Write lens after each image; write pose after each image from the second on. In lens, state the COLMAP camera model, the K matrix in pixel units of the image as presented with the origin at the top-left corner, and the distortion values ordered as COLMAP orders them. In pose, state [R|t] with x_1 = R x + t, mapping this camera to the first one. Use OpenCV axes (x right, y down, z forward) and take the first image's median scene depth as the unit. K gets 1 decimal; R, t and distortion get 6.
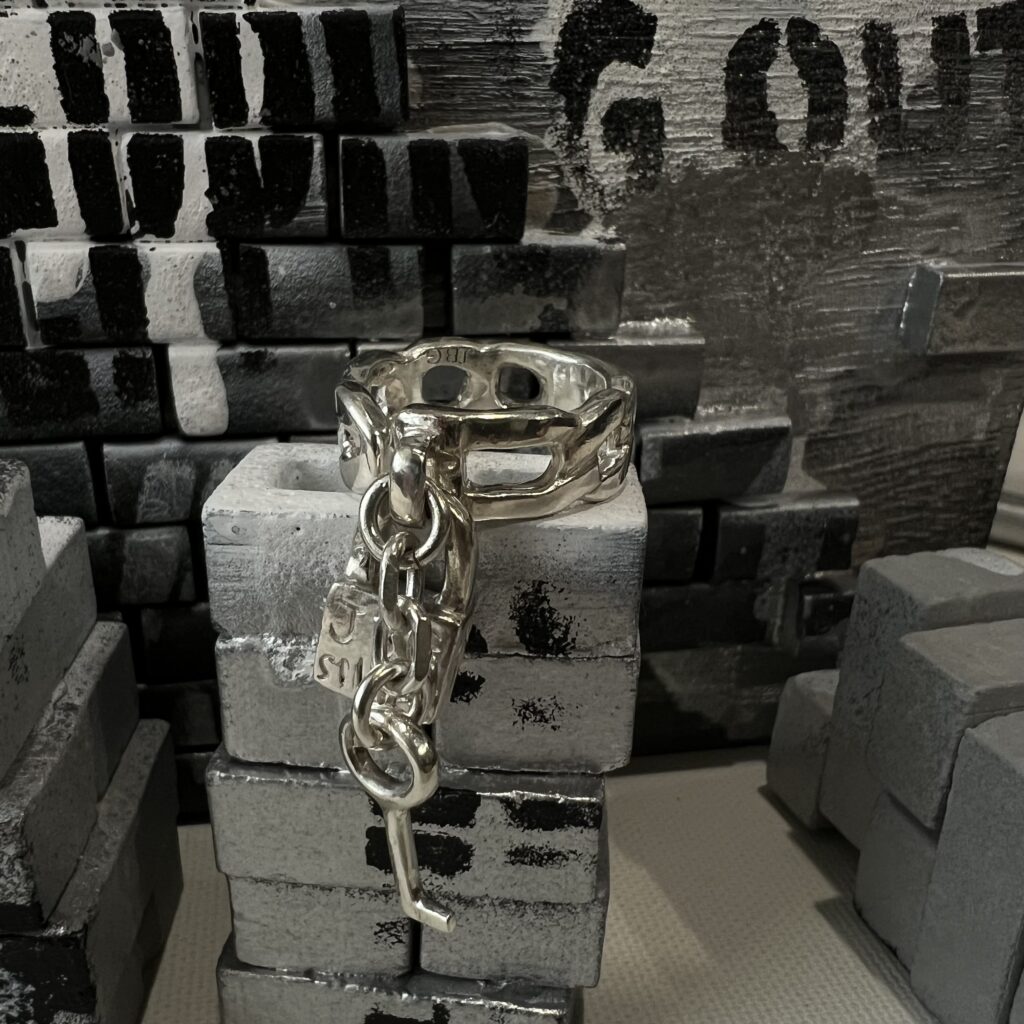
lens RADIAL K [[1111.6, 0, 480.1], [0, 1111.6, 602.5], [0, 0, 1]] dist [-0.003884, -0.015404]
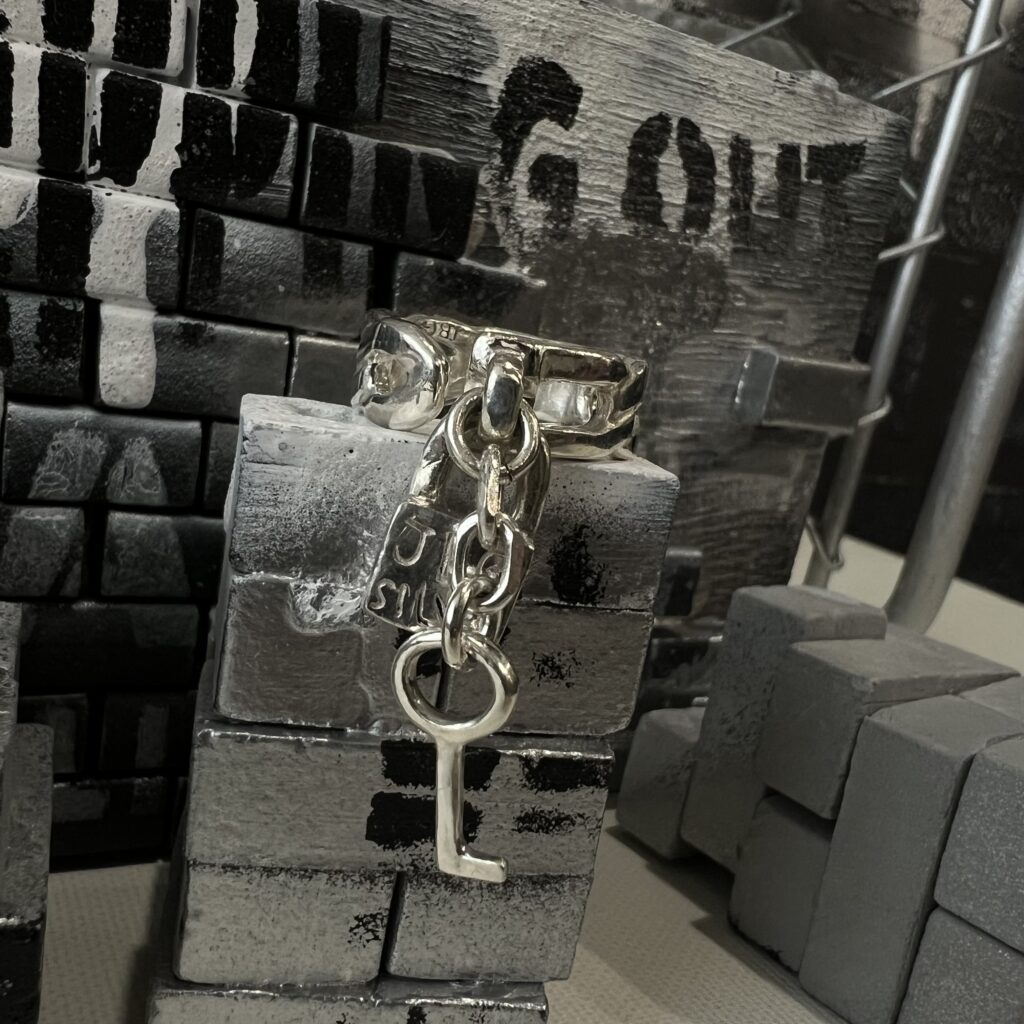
lens RADIAL K [[1106.5, 0, 499.5], [0, 1106.5, 595.5], [0, 0, 1]] dist [-0.004764, -0.014501]
pose [[0.934631, 0.054210, 0.351463, -0.278927], [0.004899, 0.986256, -0.165150, 0.159593], [-0.355585, 0.156076, 0.921520, 0.076005]]
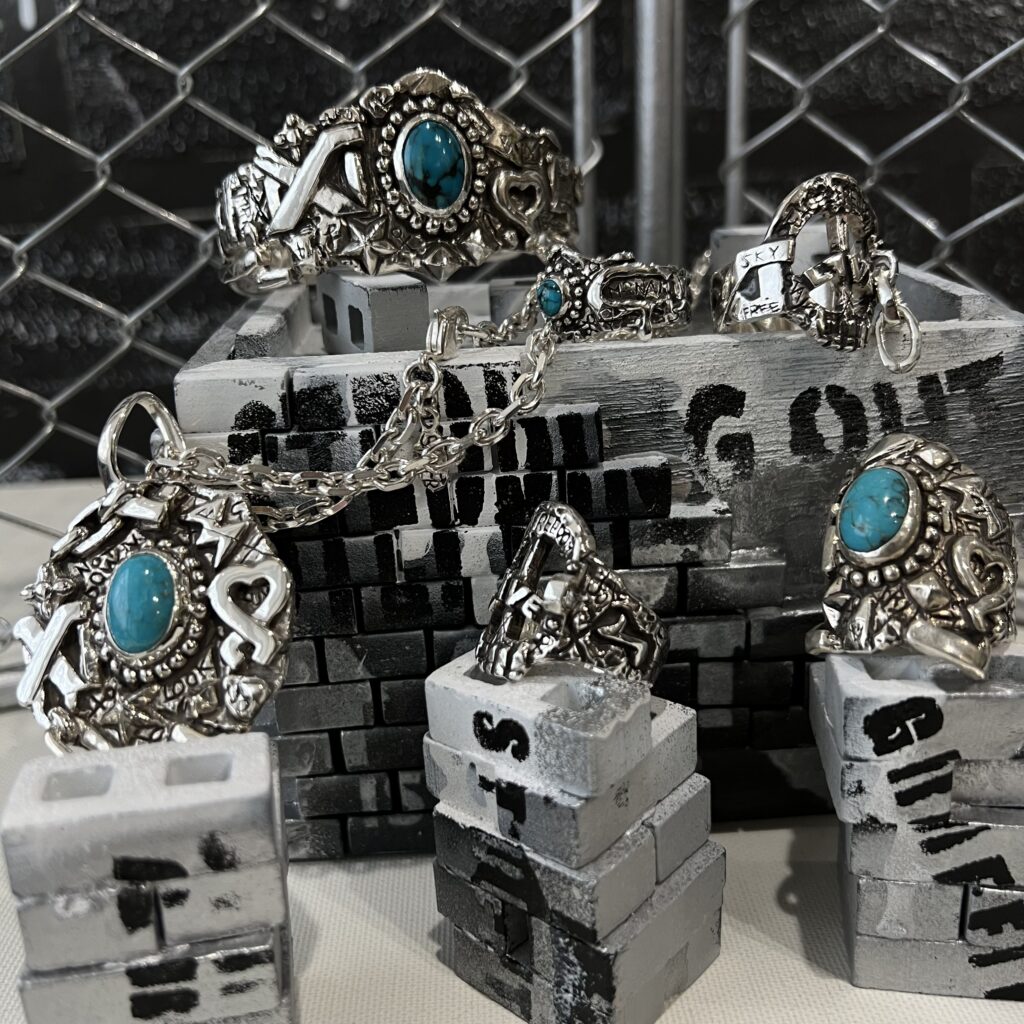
lens RADIAL K [[1151.2, 0, 512.0], [0, 1151.2, 512.0], [0, 0, 1]] dist [0.222211, -0.987459]
pose [[0.988217, -0.012476, -0.152550, 0.070461], [-0.002286, 0.995358, -0.096212, -0.156933], [0.153042, 0.095427, 0.983601, -0.831865]]
